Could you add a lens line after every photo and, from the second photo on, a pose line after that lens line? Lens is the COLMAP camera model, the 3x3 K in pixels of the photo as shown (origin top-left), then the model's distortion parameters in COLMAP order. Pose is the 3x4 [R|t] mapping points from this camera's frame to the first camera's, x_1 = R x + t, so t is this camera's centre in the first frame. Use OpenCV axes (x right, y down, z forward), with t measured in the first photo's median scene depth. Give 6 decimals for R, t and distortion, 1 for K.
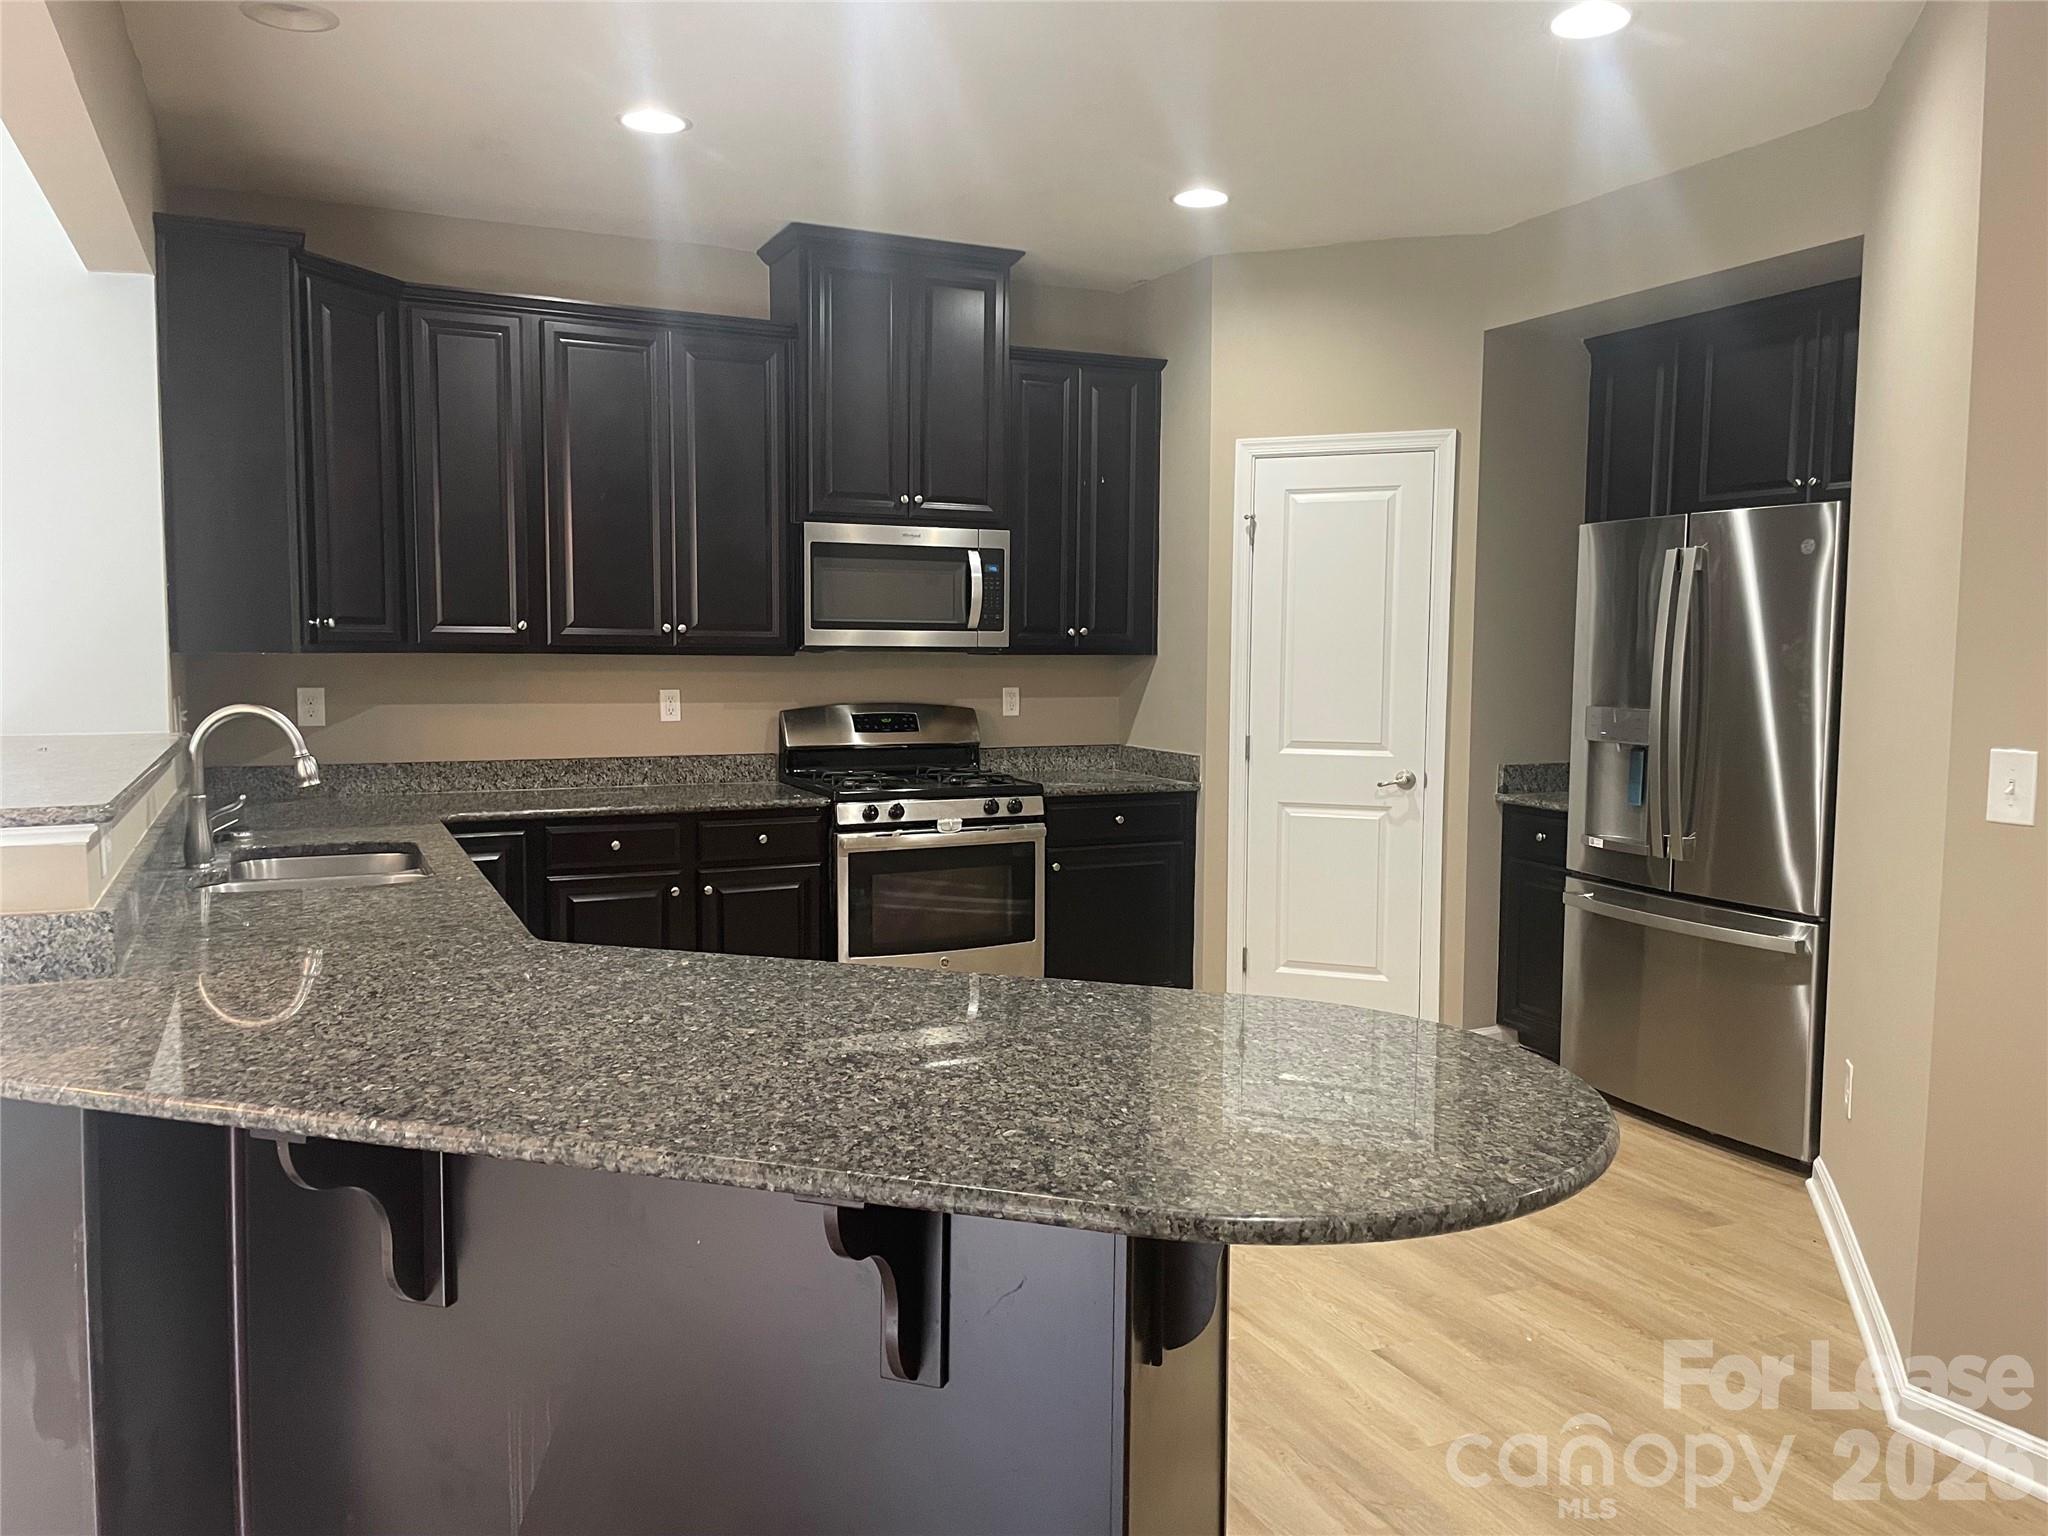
lens RADIAL K [[1519.7, 0, 1016.8], [0, 1519.7, 771.8], [0, 0, 1]] dist [0.026000, -0.013169]
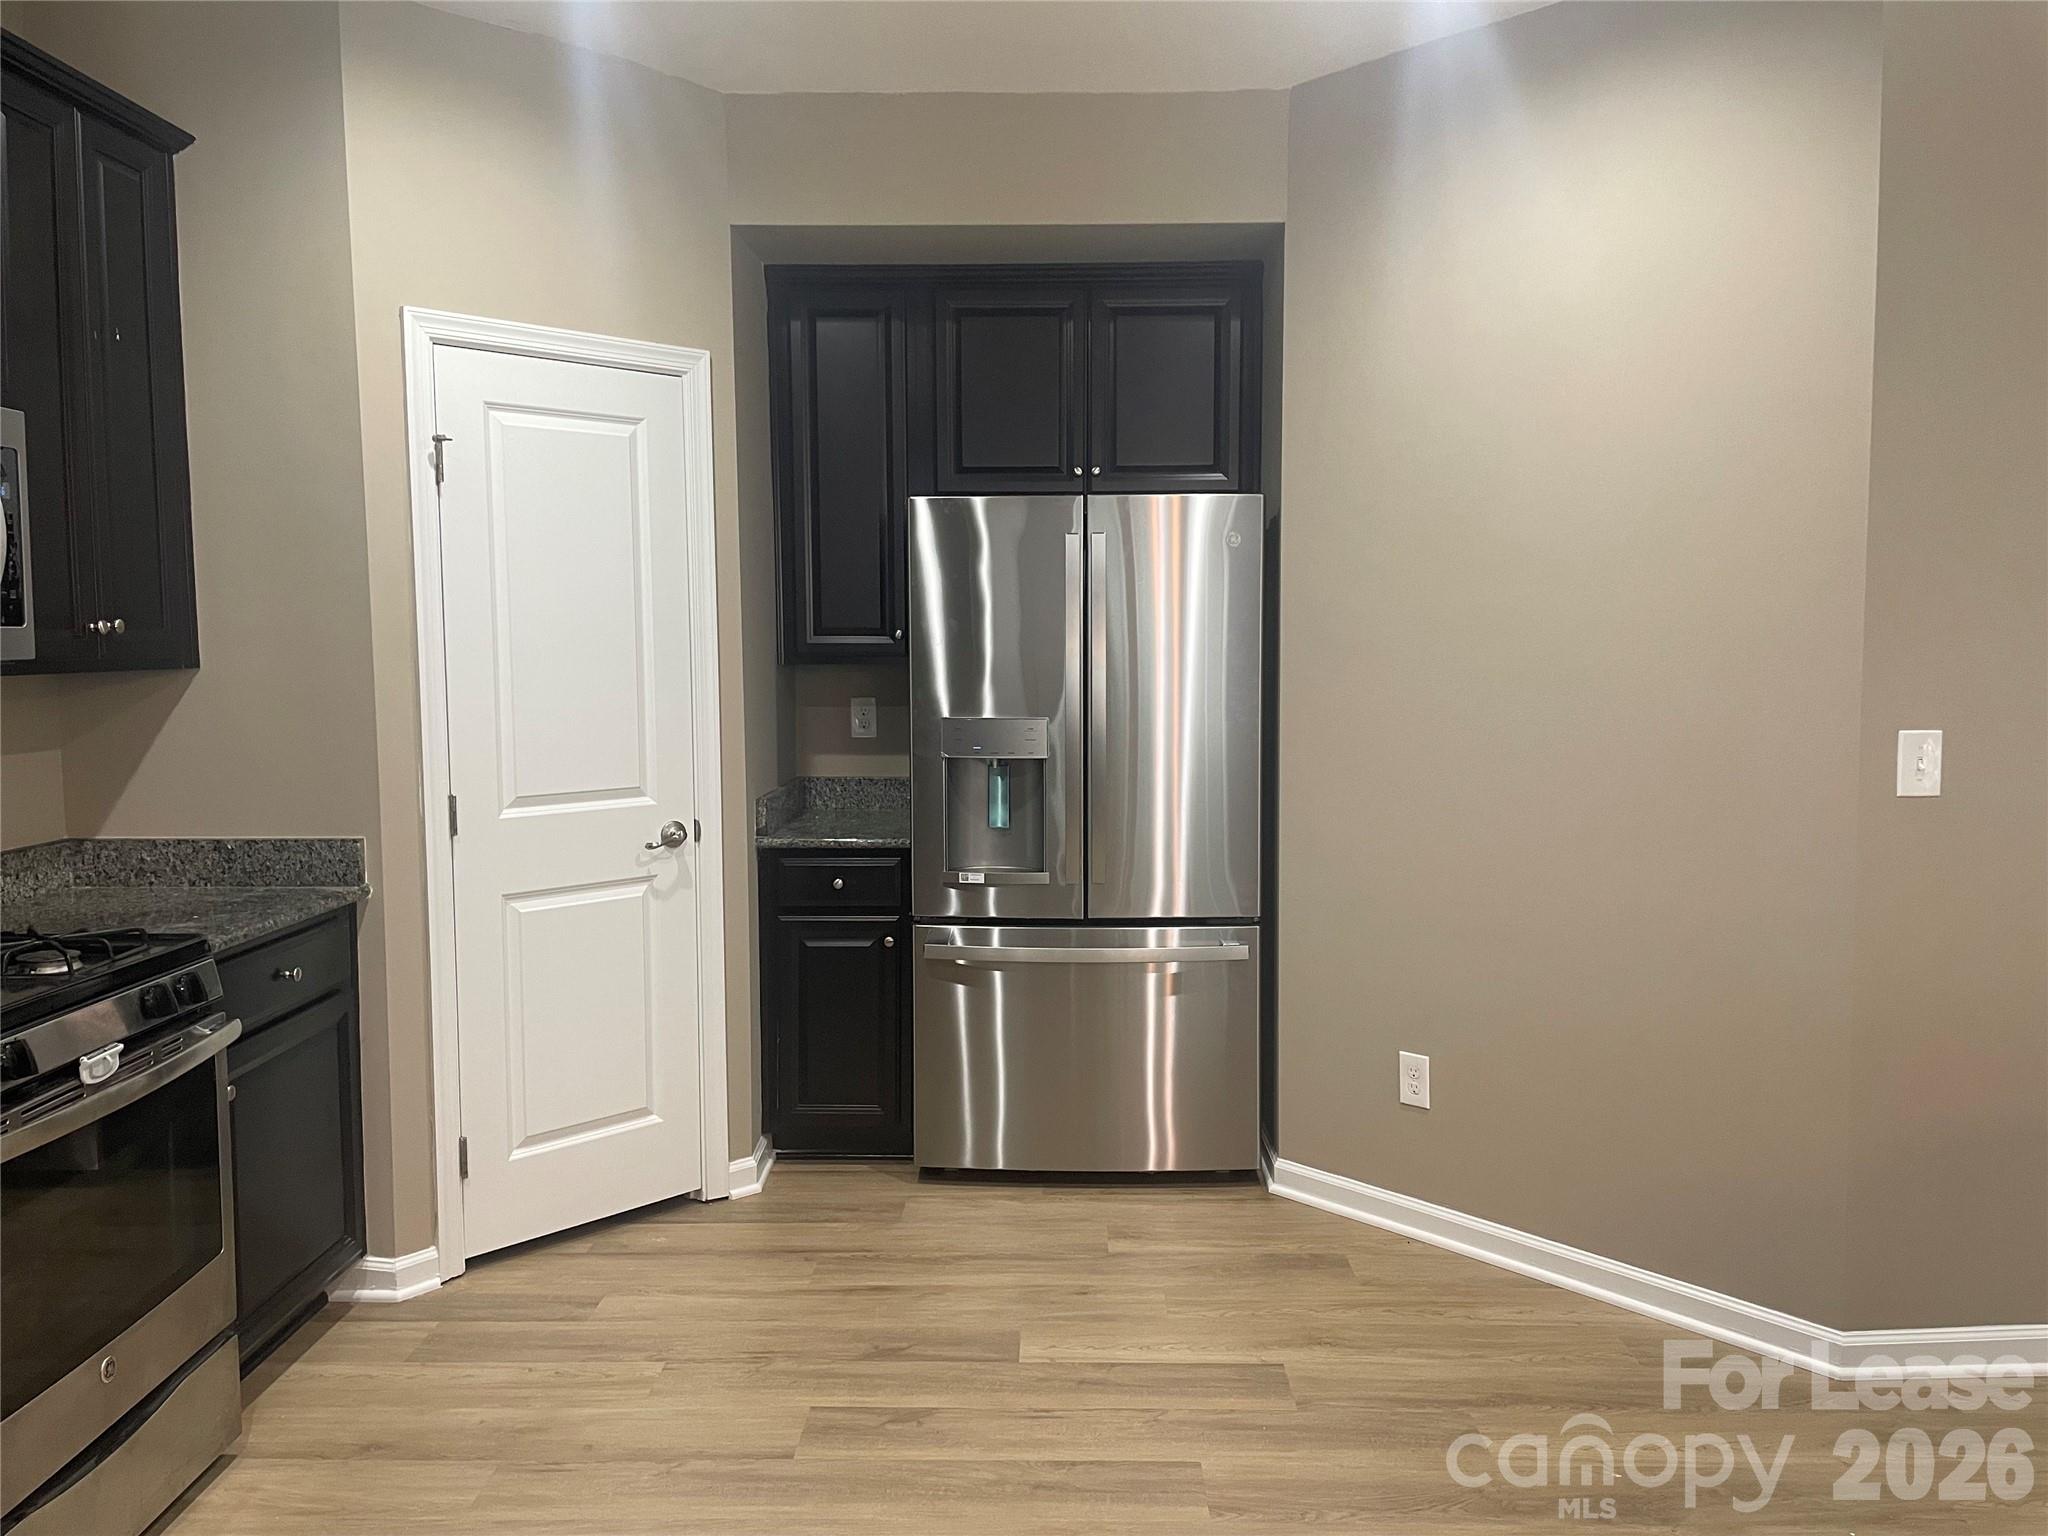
lens RADIAL K [[1519.7, 0, 1028.3], [0, 1519.7, 753.2], [0, 0, 1]] dist [0.026000, -0.013169]
pose [[0.431438, -0.076298, 0.898911, -0.310273], [0.084539, 0.995452, 0.043917, -0.049768], [-0.898173, 0.057045, 0.435926, 0.536005]]
